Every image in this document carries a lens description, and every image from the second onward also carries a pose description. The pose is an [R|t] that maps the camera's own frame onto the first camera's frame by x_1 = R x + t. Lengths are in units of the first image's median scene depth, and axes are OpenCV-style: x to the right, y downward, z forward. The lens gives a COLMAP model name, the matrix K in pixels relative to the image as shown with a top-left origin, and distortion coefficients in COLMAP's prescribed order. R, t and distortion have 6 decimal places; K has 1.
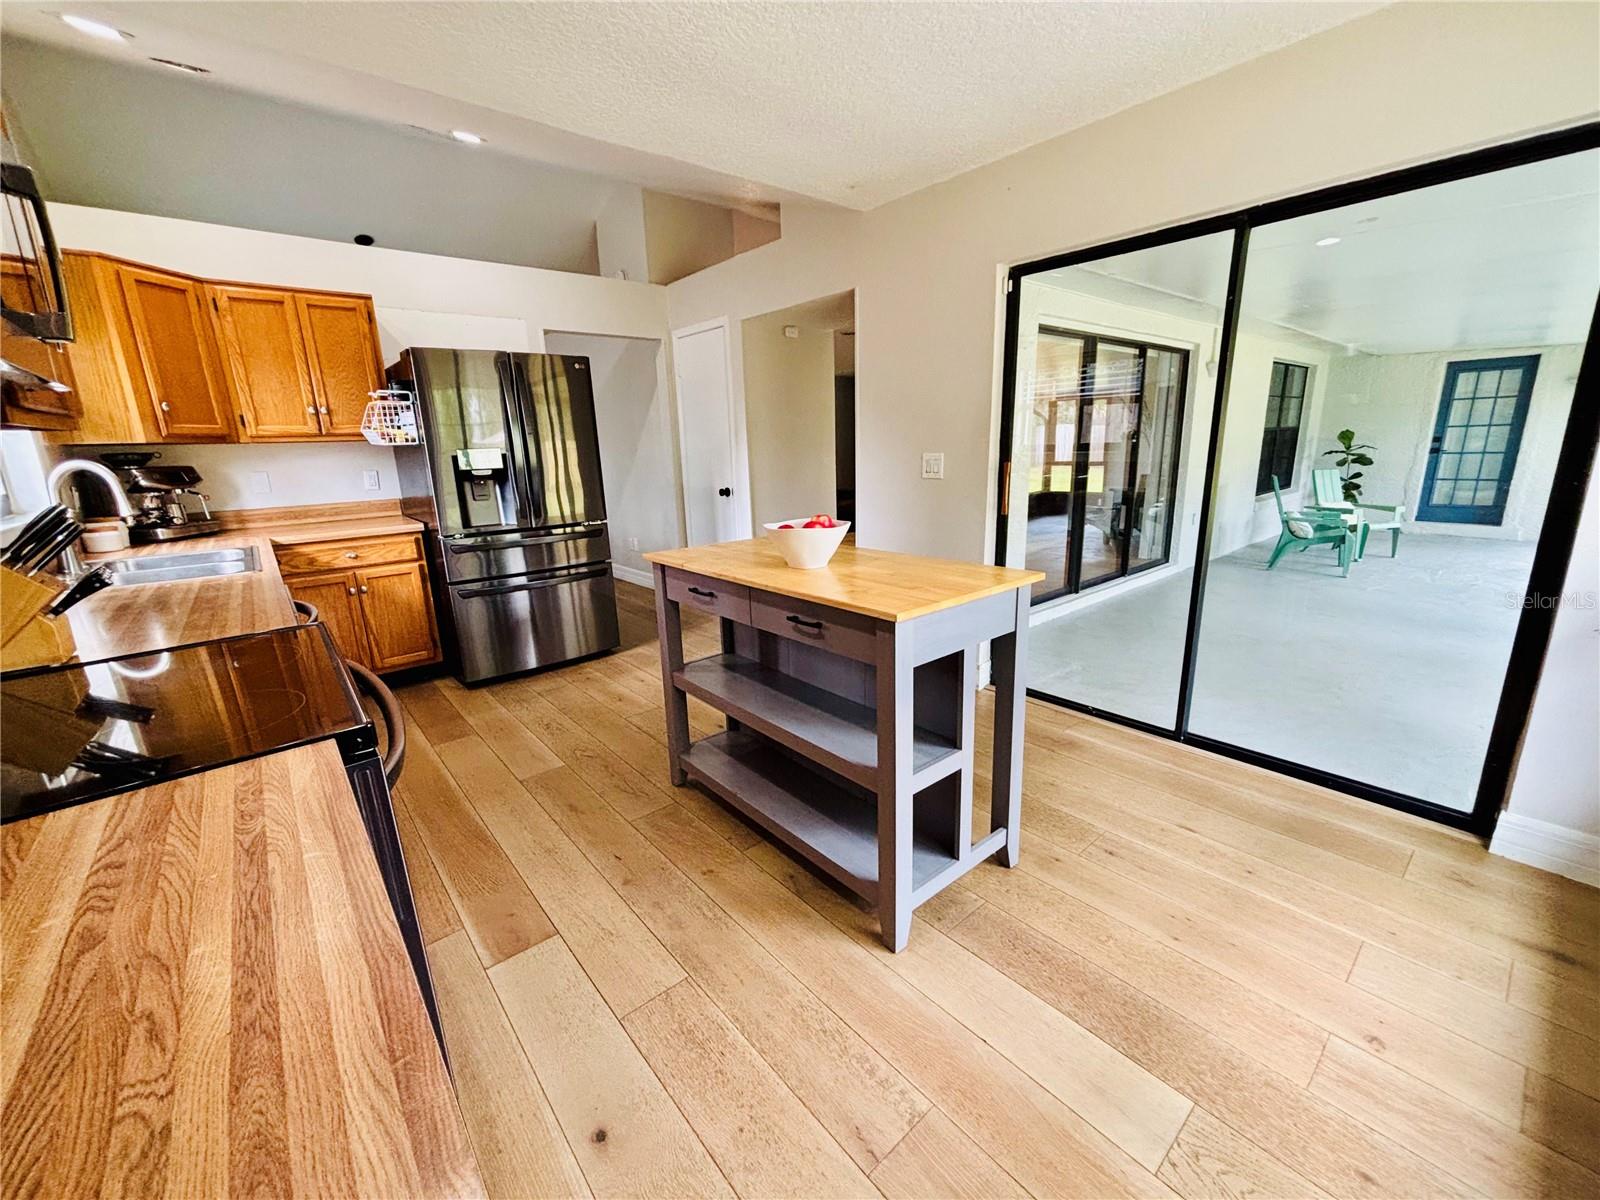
lens RADIAL K [[645.4, 0, 793.9], [0, 645.4, 607.2], [0, 0, 1]] dist [-0.001599, 0.000354]
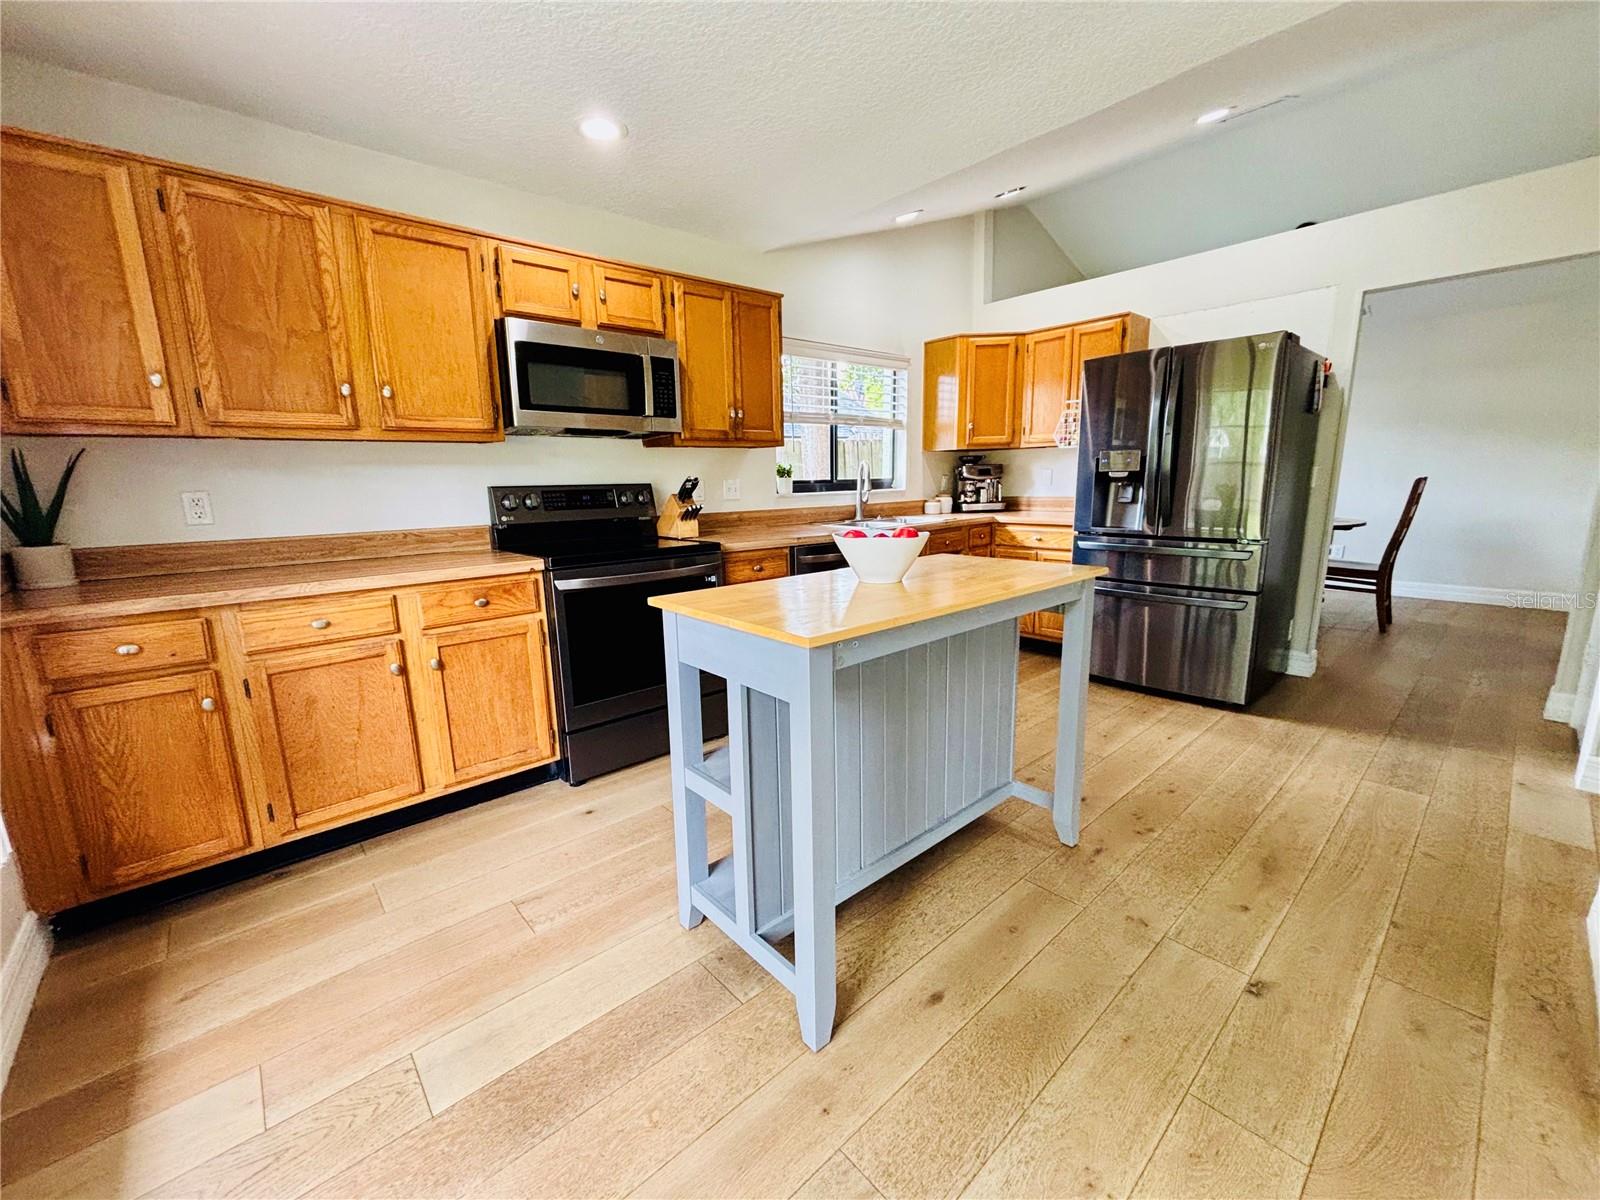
lens RADIAL K [[645.4, 0, 790.4], [0, 645.4, 599.2], [0, 0, 1]] dist [-0.001599, 0.000354]
pose [[0.019233, 0.213390, -0.976778, 0.543030], [-0.223964, 0.953051, 0.203797, -0.116551], [0.974408, 0.214844, 0.066121, 0.493205]]
